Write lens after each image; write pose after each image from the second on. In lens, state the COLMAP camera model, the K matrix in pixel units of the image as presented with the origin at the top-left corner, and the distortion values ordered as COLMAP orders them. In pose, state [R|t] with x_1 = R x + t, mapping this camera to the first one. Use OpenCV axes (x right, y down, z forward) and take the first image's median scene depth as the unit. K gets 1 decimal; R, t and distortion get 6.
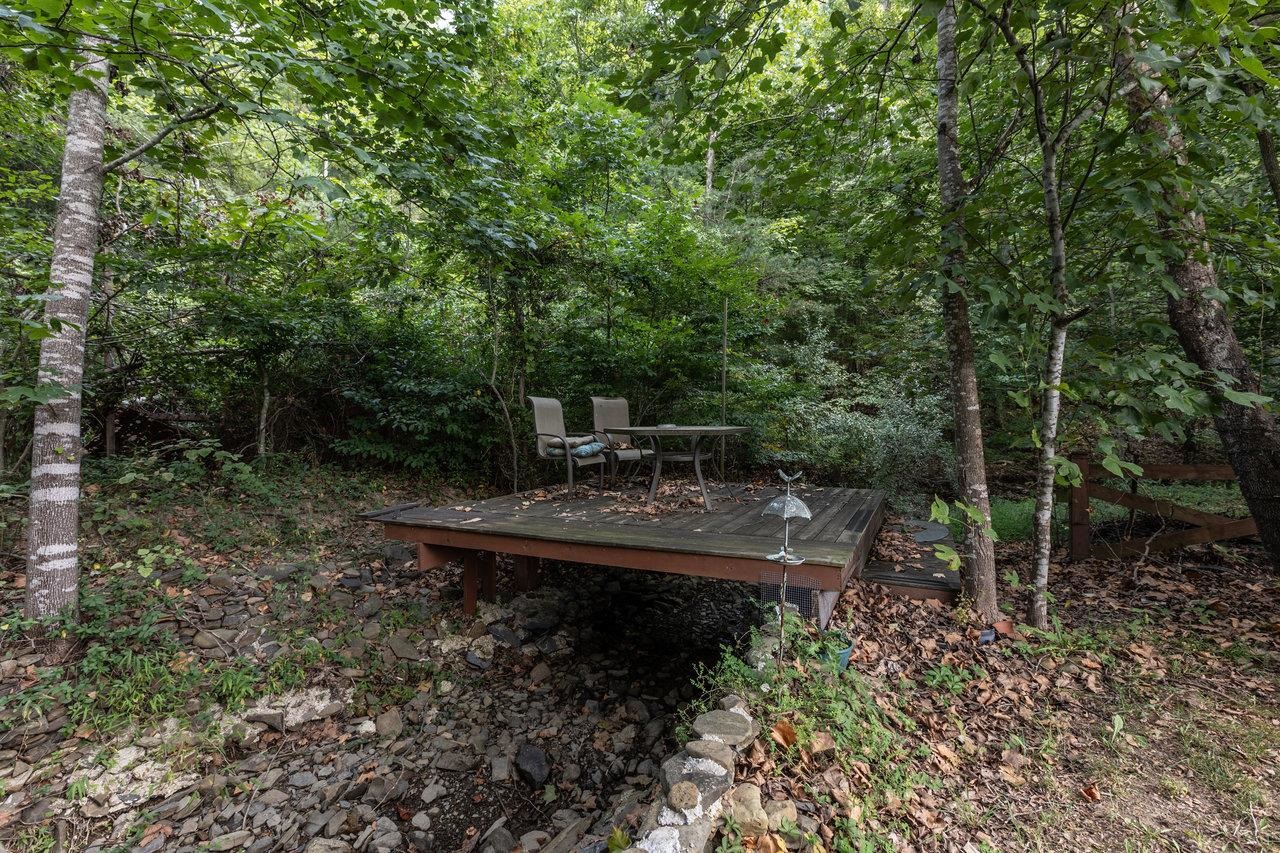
lens RADIAL K [[570.8, 0, 638.4], [0, 570.8, 426.4], [0, 0, 1]] dist [0.004860, -0.000904]
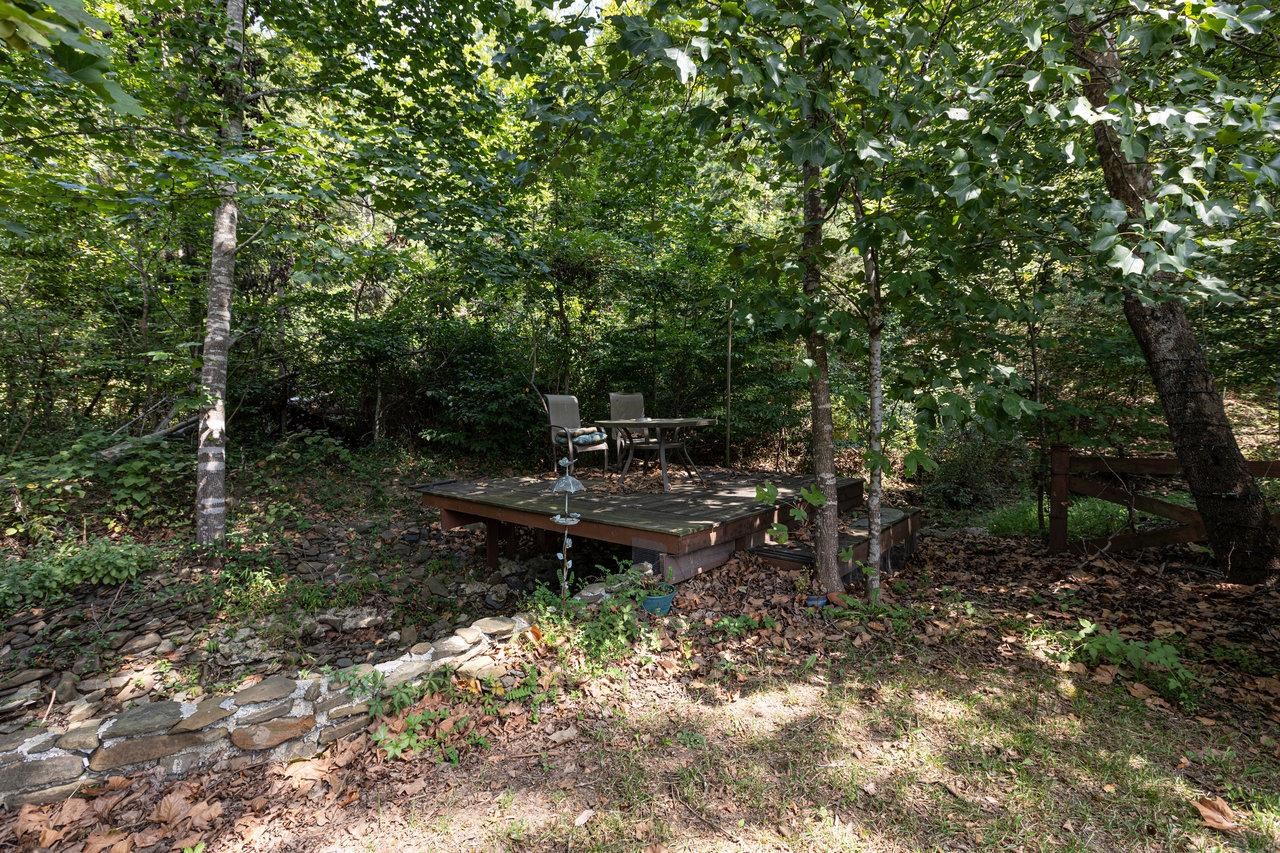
lens RADIAL K [[570.8, 0, 642.6], [0, 570.8, 427.7], [0, 0, 1]] dist [0.004860, -0.000904]
pose [[0.966142, 0.001626, -0.258007, 0.479181], [0.005906, 0.999579, 0.028416, -0.022224], [0.257944, -0.028978, 0.965725, -0.184521]]
